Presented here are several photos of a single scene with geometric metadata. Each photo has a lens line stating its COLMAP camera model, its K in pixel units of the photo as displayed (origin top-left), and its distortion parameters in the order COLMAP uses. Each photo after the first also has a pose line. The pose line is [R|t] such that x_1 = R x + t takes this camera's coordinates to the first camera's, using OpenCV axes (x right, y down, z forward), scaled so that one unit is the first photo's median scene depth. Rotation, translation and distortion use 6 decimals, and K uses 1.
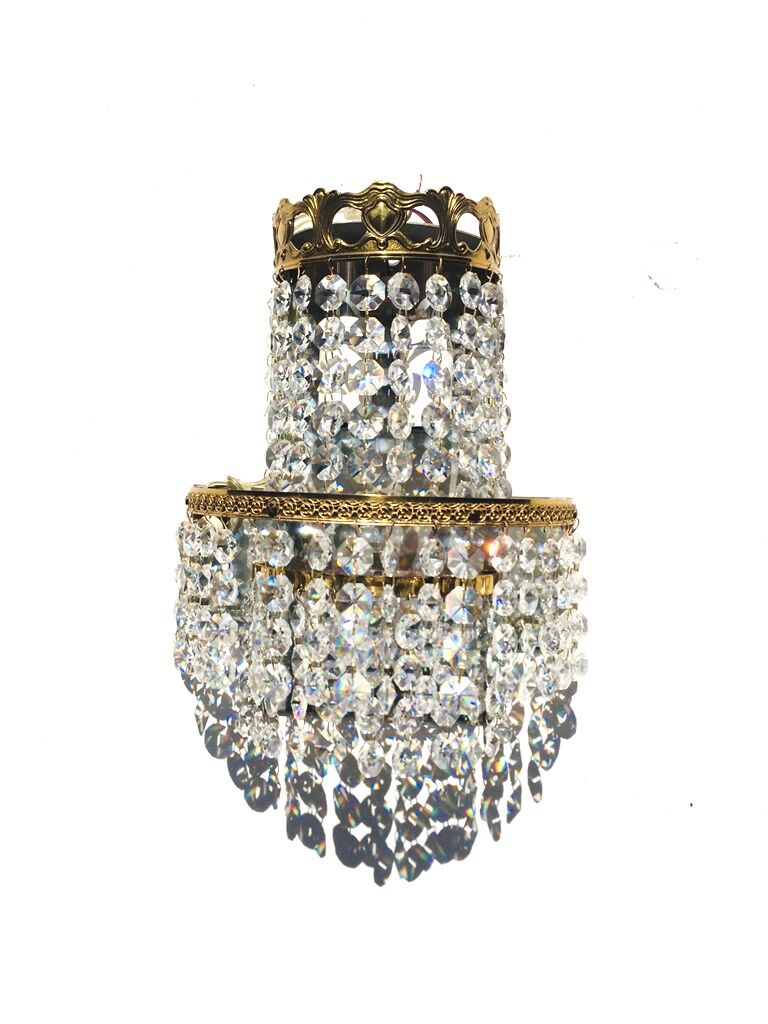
lens RADIAL K [[900.8, 0, 384.0], [0, 900.8, 512.0], [0, 0, 1]] dist [0.005619, 0.001754]
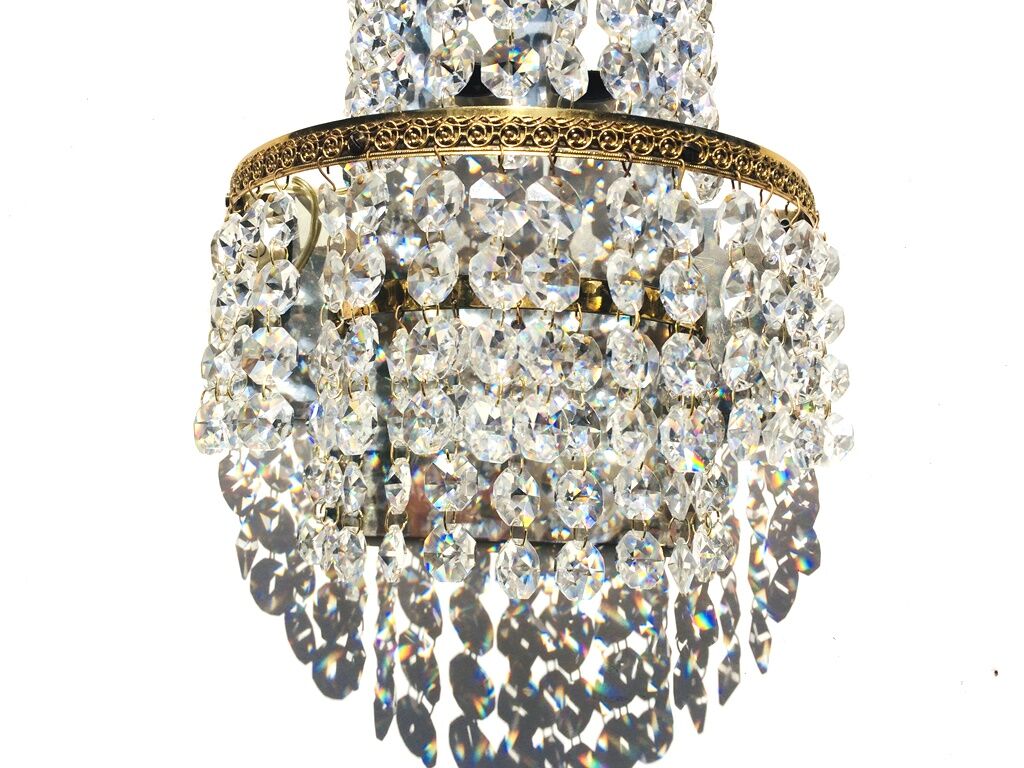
lens RADIAL K [[900.8, 0, 513.5], [0, 900.8, 416.2], [0, 0, 1]] dist [0.005619, 0.001754]
pose [[0.999215, -0.001807, 0.039581, -0.039648], [0.005528, 0.995549, -0.094082, 0.216365], [-0.039235, 0.094227, 0.994777, 0.373870]]
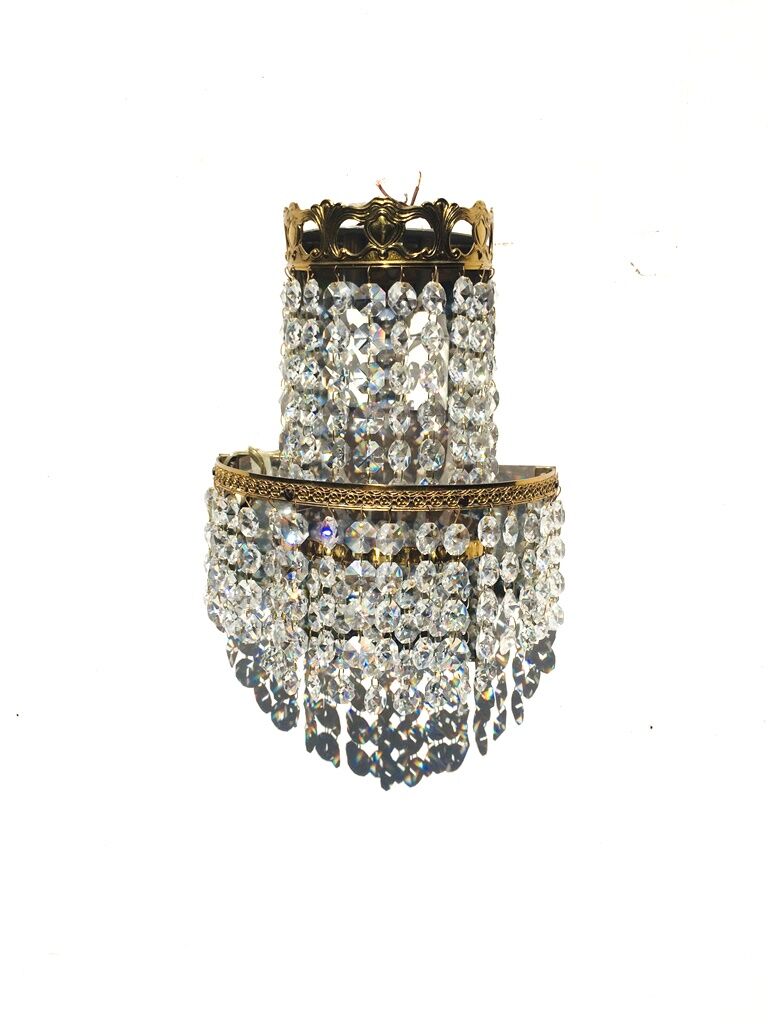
lens RADIAL K [[900.8, 0, 384.0], [0, 900.8, 512.0], [0, 0, 1]] dist [0.005619, 0.001754]
pose [[0.999826, -0.002340, -0.018531, 0.017690], [0.005133, 0.988351, 0.152102, -0.142003], [0.017960, -0.152170, 0.988191, -0.130626]]
